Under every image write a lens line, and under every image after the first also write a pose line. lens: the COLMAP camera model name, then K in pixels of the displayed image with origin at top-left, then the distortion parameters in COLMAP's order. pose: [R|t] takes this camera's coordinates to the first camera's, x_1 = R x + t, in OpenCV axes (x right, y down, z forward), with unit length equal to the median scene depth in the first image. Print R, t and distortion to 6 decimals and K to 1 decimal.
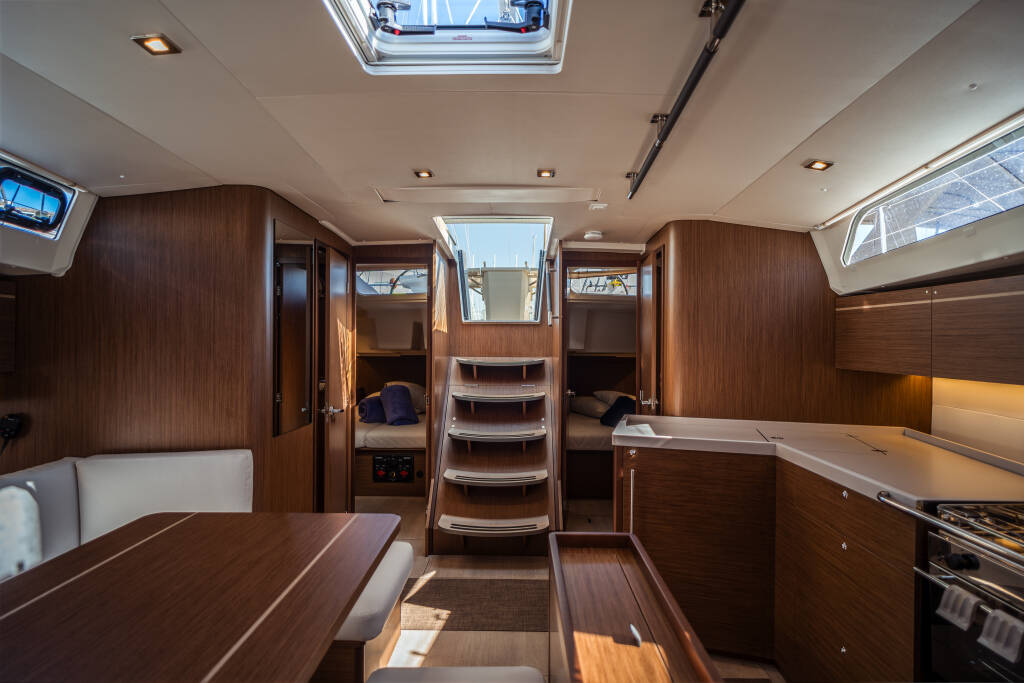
lens RADIAL K [[522.7, 0, 508.8], [0, 522.7, 343.7], [0, 0, 1]] dist [-0.001581, -0.000561]
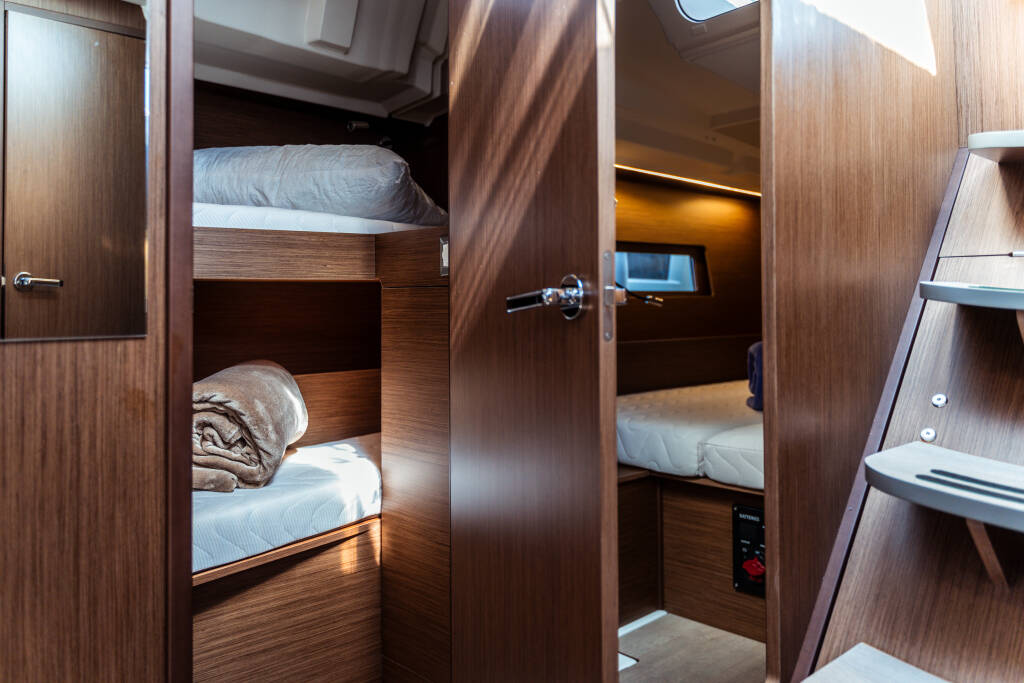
lens RADIAL K [[809.7, 0, 512.8], [0, 809.7, 300.0], [0, 0, 1]] dist [0.004497, 0.001068]
pose [[0.695703, -0.008738, -0.718276, 0.011104], [0.000903, 0.999936, -0.011291, 0.191612], [0.718329, 0.007207, 0.695666, 1.159903]]
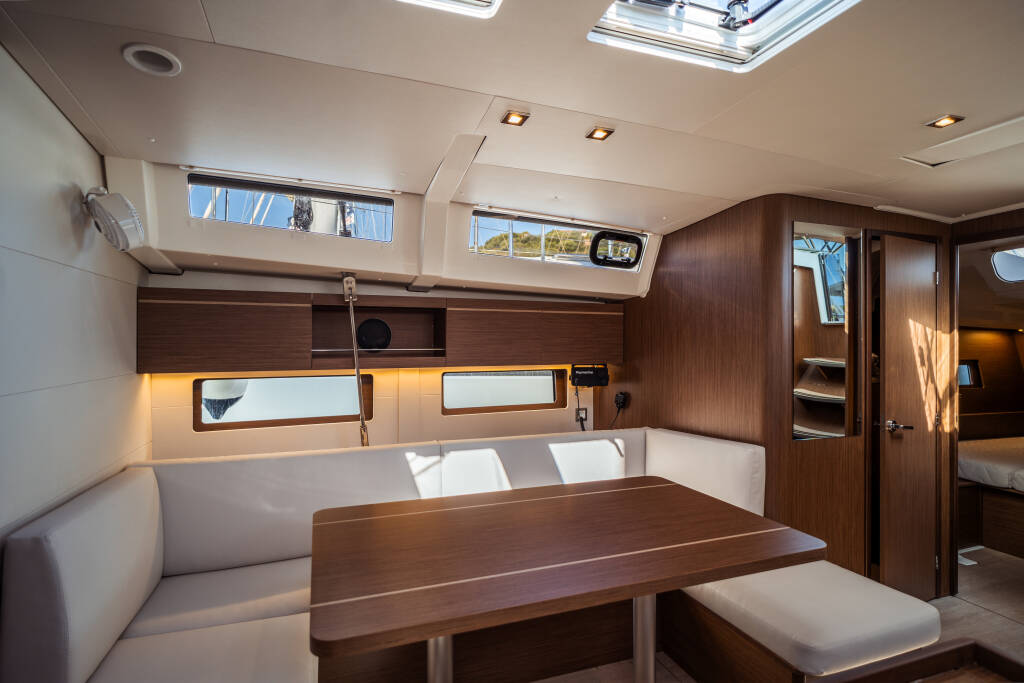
lens RADIAL K [[522.7, 0, 508.8], [0, 522.7, 343.7], [0, 0, 1]] dist [-0.001581, -0.000561]
pose [[0.356690, 0.002961, -0.934218, 0.324402], [-0.007942, 0.999968, 0.000137, -0.001228], [0.934189, 0.007370, 0.356702, 0.154115]]
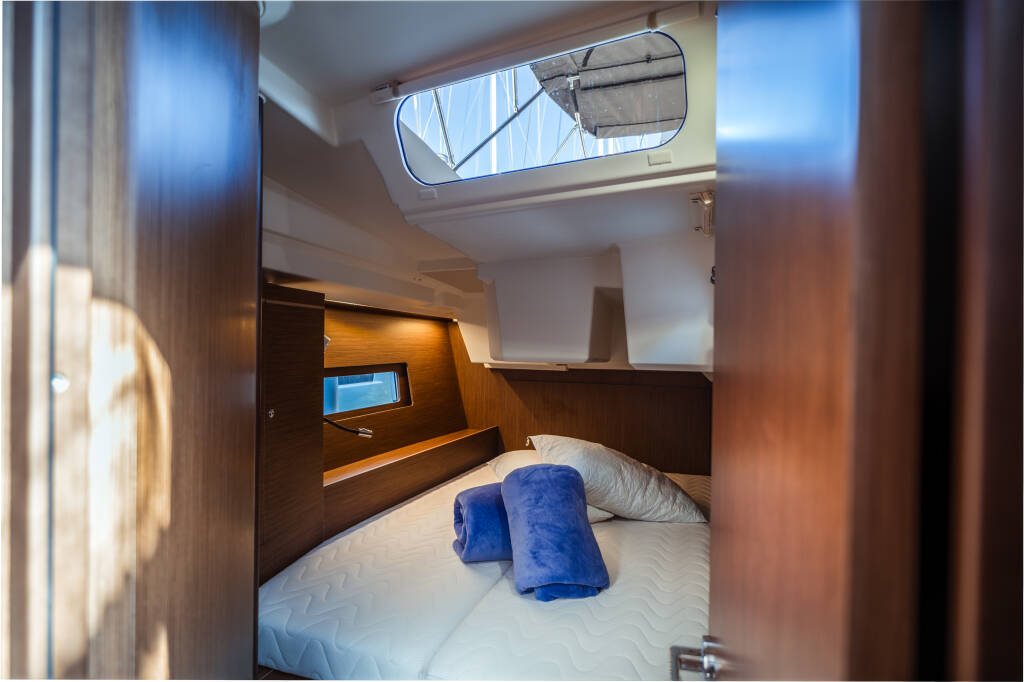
lens RADIAL K [[522.7, 0, 508.8], [0, 522.7, 343.2], [0, 0, 1]] dist [-0.001581, -0.000561]
pose [[0.942175, 0.015059, -0.334783, -0.283696], [-0.017027, 0.999851, -0.002943, -0.003407], [0.334689, 0.008473, 0.942291, 1.530840]]
